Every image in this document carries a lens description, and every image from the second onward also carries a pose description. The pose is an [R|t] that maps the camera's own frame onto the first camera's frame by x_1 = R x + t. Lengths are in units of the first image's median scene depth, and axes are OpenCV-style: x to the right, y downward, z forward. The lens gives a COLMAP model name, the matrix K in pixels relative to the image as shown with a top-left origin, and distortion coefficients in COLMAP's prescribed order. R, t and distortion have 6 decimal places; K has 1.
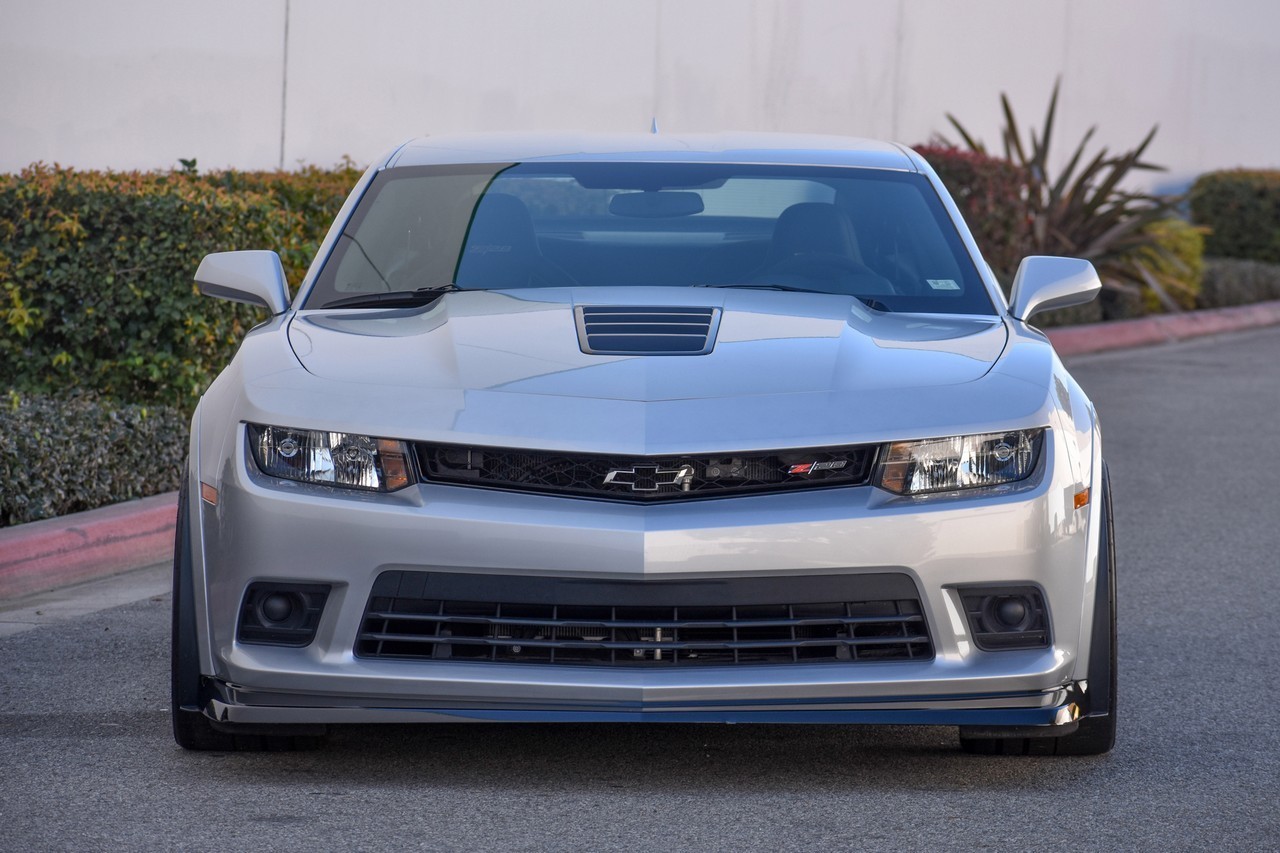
lens RADIAL K [[6191.2, 0, 641.5], [0, 6191.2, 427.5], [0, 0, 1]] dist [1.627619, 0.461105]
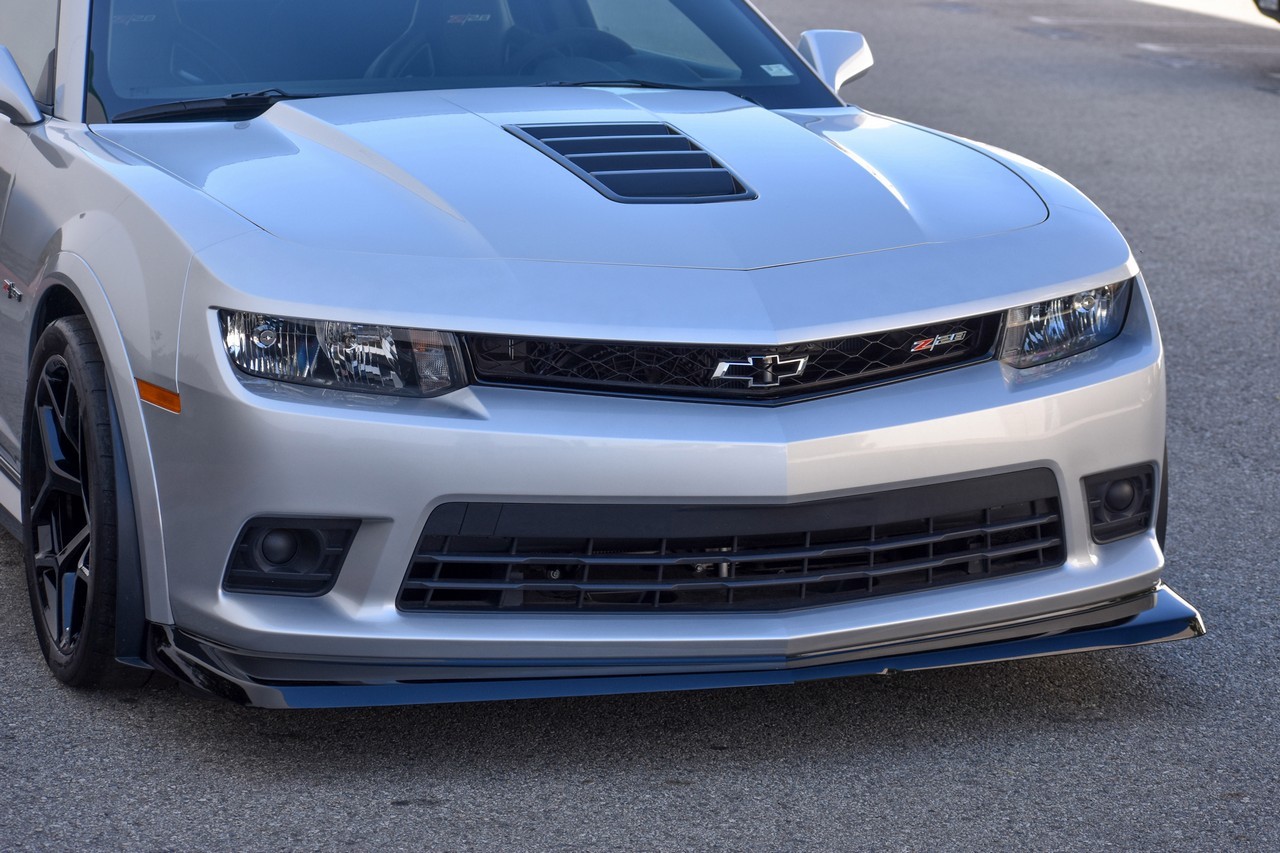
lens RADIAL K [[3732.6, 0, 639.4], [0, 3732.6, 427.5], [0, 0, 1]] dist [-0.223566, -1.477725]
pose [[0.934988, -0.055401, 0.350325, -0.180209], [0.011947, 0.992084, 0.125004, -0.044022], [-0.354477, -0.112692, 0.928249, 0.558046]]
